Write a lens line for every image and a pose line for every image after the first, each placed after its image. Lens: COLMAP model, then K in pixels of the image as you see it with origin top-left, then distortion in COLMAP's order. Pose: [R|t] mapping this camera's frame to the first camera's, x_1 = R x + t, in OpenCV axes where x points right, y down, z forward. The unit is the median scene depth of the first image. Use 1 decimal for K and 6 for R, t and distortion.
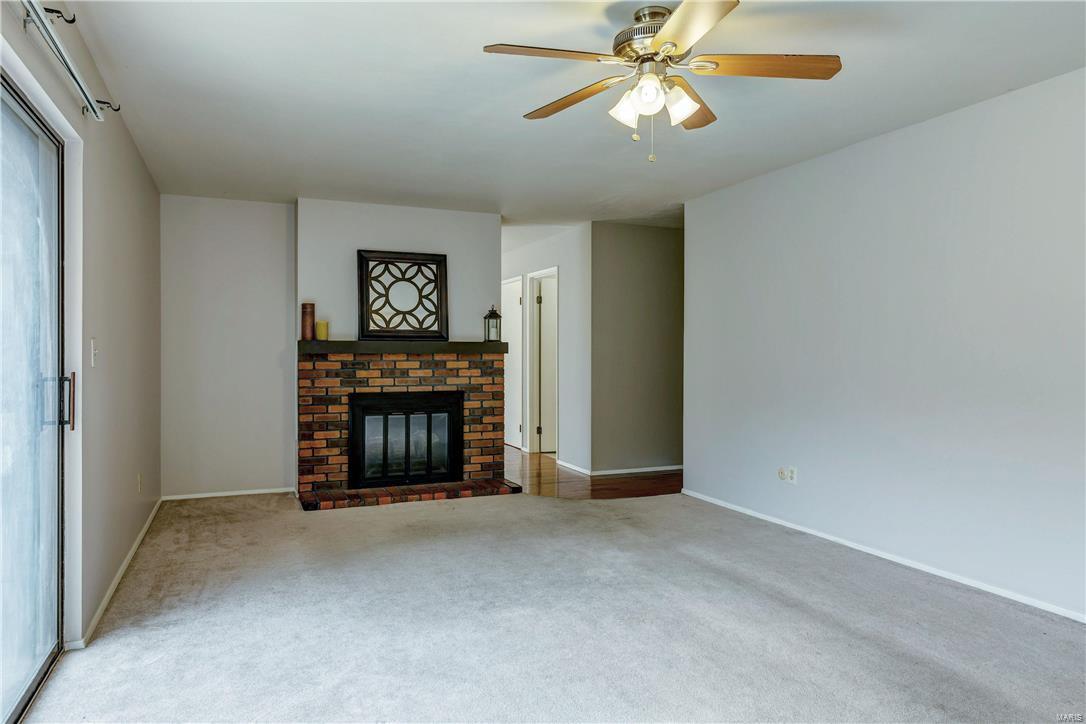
lens RADIAL K [[719.4, 0, 543.0], [0, 719.4, 362.0], [0, 0, 1]] dist [-0.000412, -0.000253]
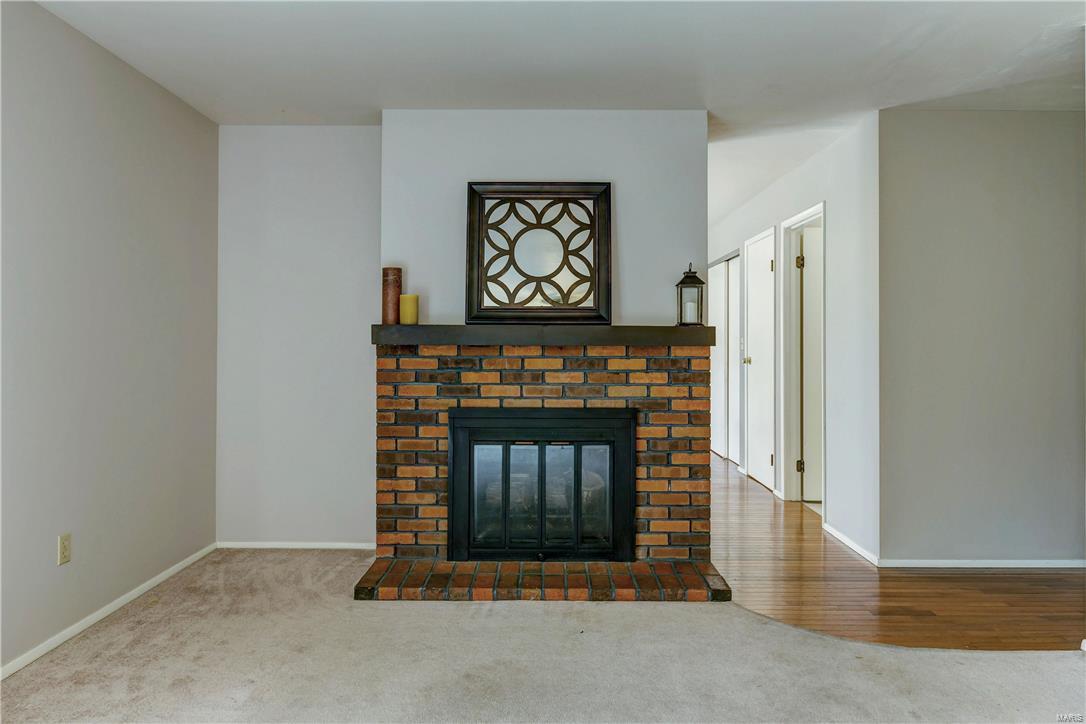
lens RADIAL K [[739.2, 0, 542.1], [0, 739.2, 335.3], [0, 0, 1]] dist [-0.000885, -0.001336]
pose [[0.918367, -0.001580, -0.395727, 0.060546], [-0.007863, 0.999722, -0.022240, -0.006350], [0.395652, 0.023536, 0.918099, 0.417954]]
